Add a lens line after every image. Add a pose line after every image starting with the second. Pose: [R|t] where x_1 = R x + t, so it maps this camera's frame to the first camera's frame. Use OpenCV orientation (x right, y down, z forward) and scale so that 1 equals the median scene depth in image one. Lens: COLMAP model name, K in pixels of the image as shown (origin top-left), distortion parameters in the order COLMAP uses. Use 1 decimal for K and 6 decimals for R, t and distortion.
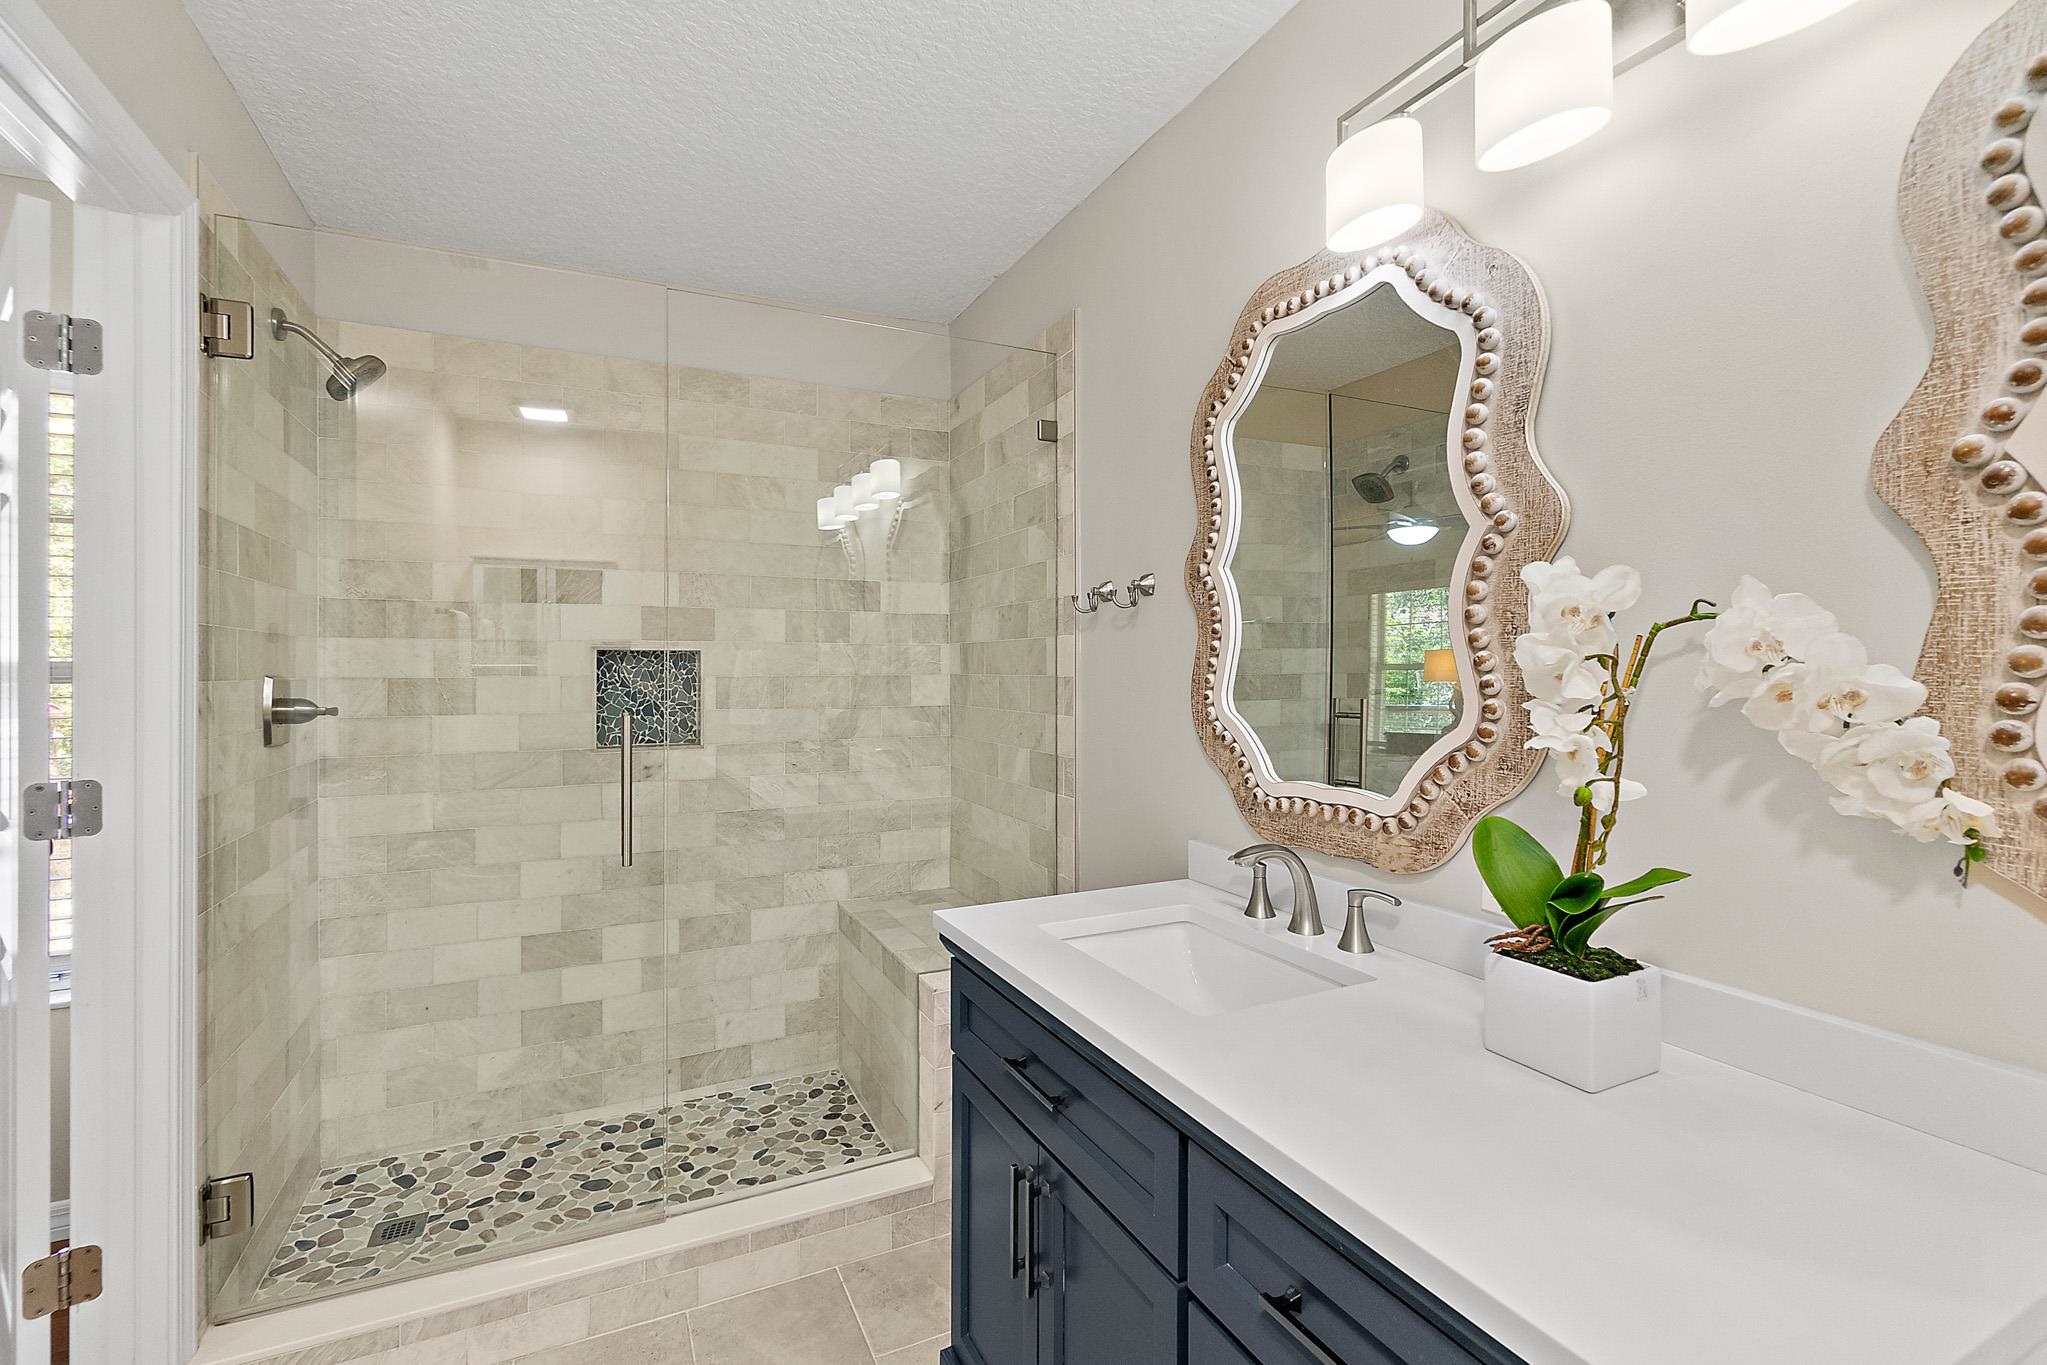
lens RADIAL K [[886.4, 0, 1016.6], [0, 886.4, 671.9], [0, 0, 1]] dist [-0.000392, 0.001106]
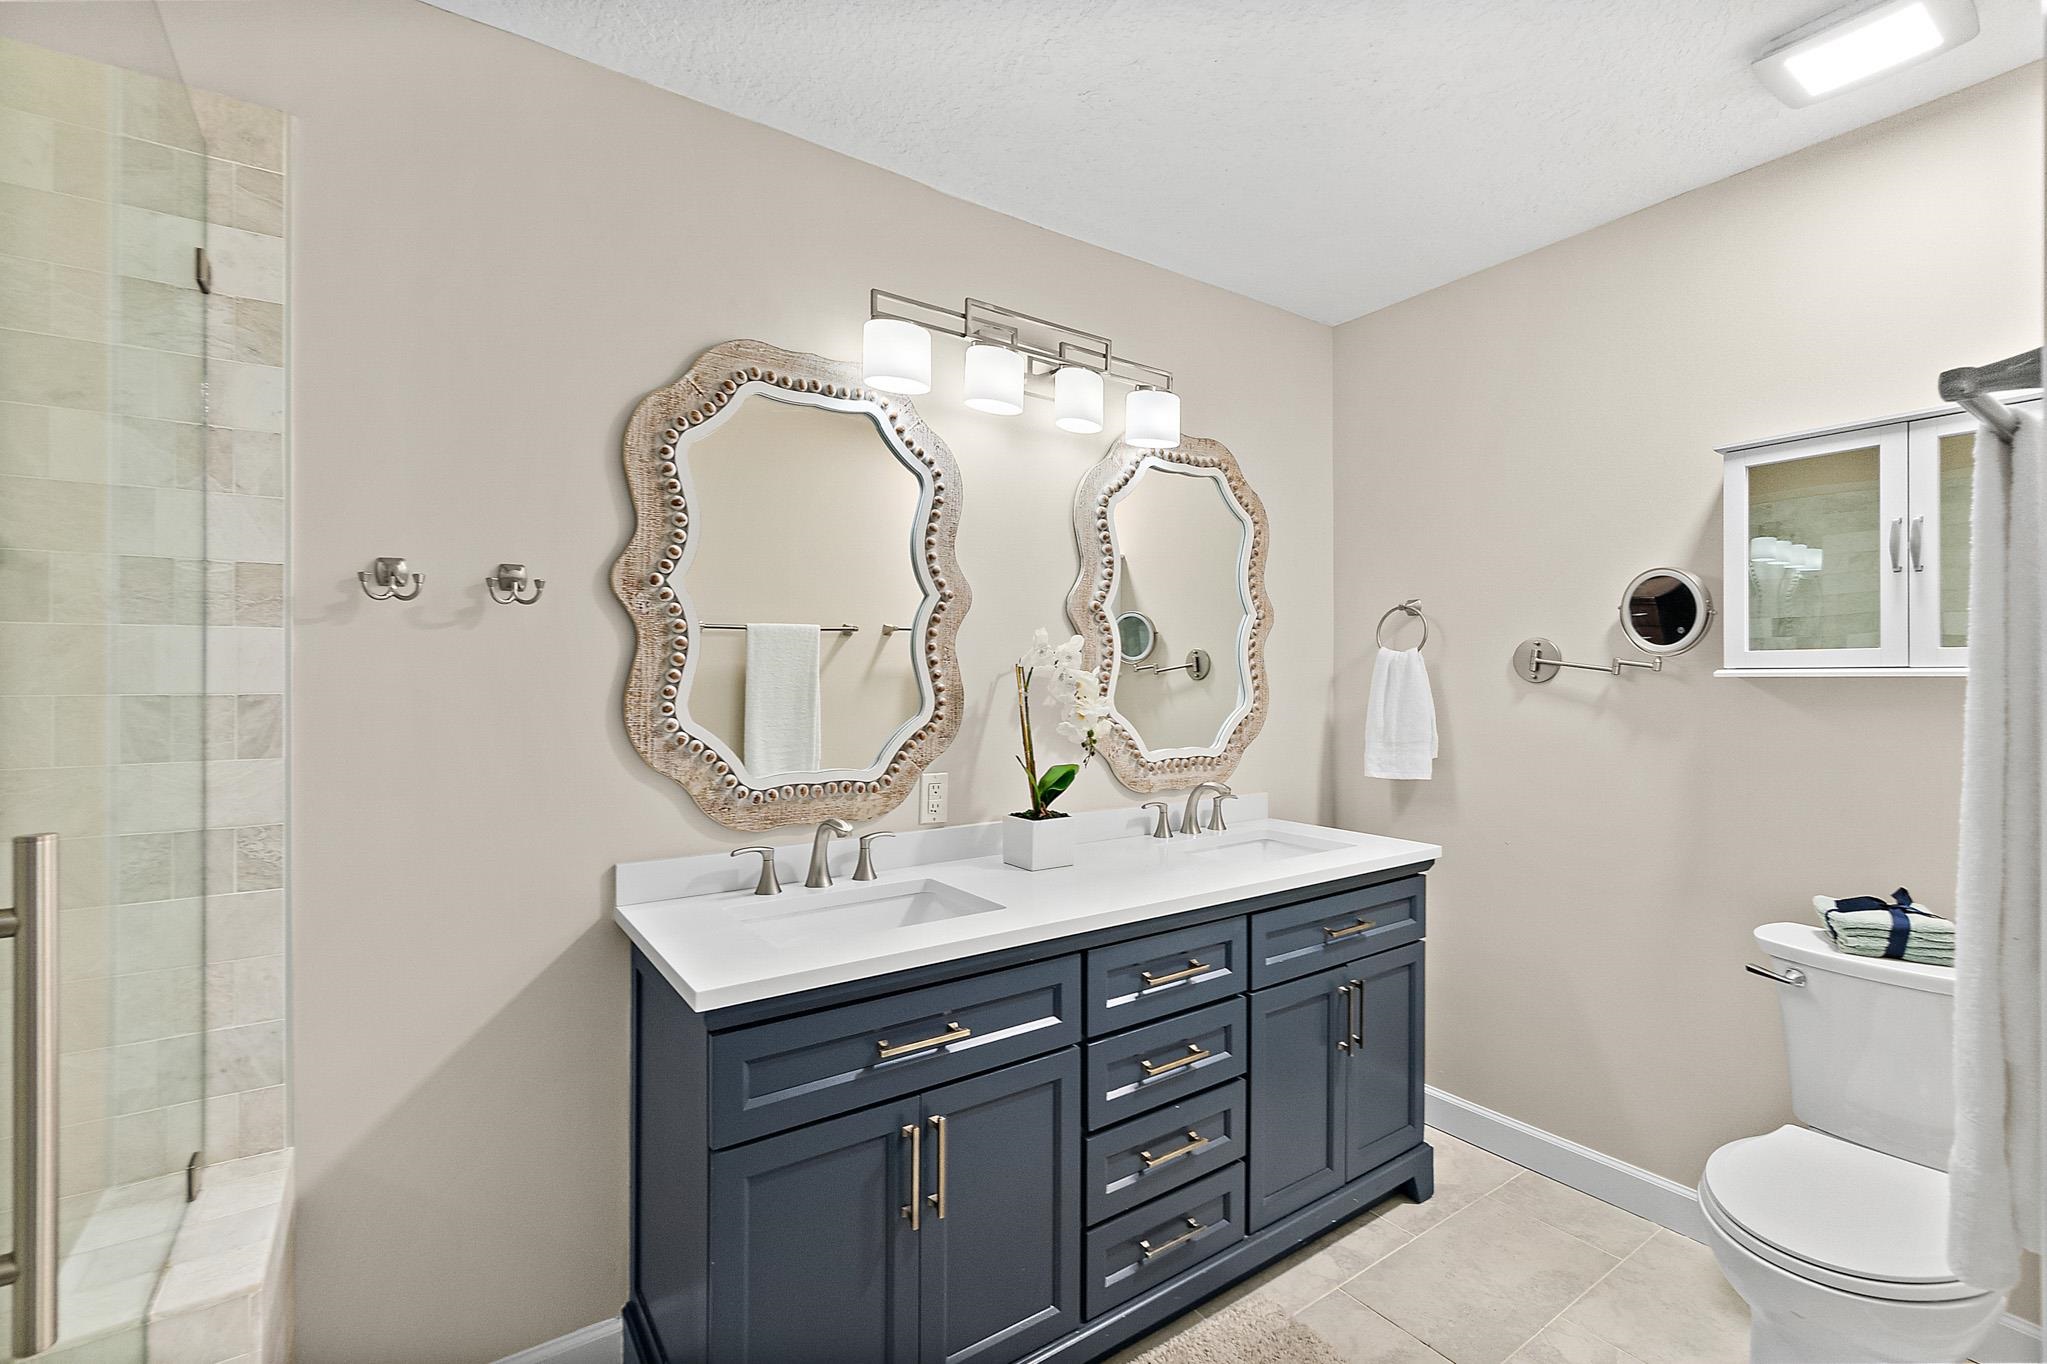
lens RADIAL K [[886.4, 0, 1019.1], [0, 886.4, 677.5], [0, 0, 1]] dist [-0.000392, 0.001106]
pose [[-0.140144, -0.004027, 0.990123, -1.109244], [0.002183, 0.999988, 0.004376, -0.013776], [-0.990129, 0.002774, -0.140133, 1.010411]]
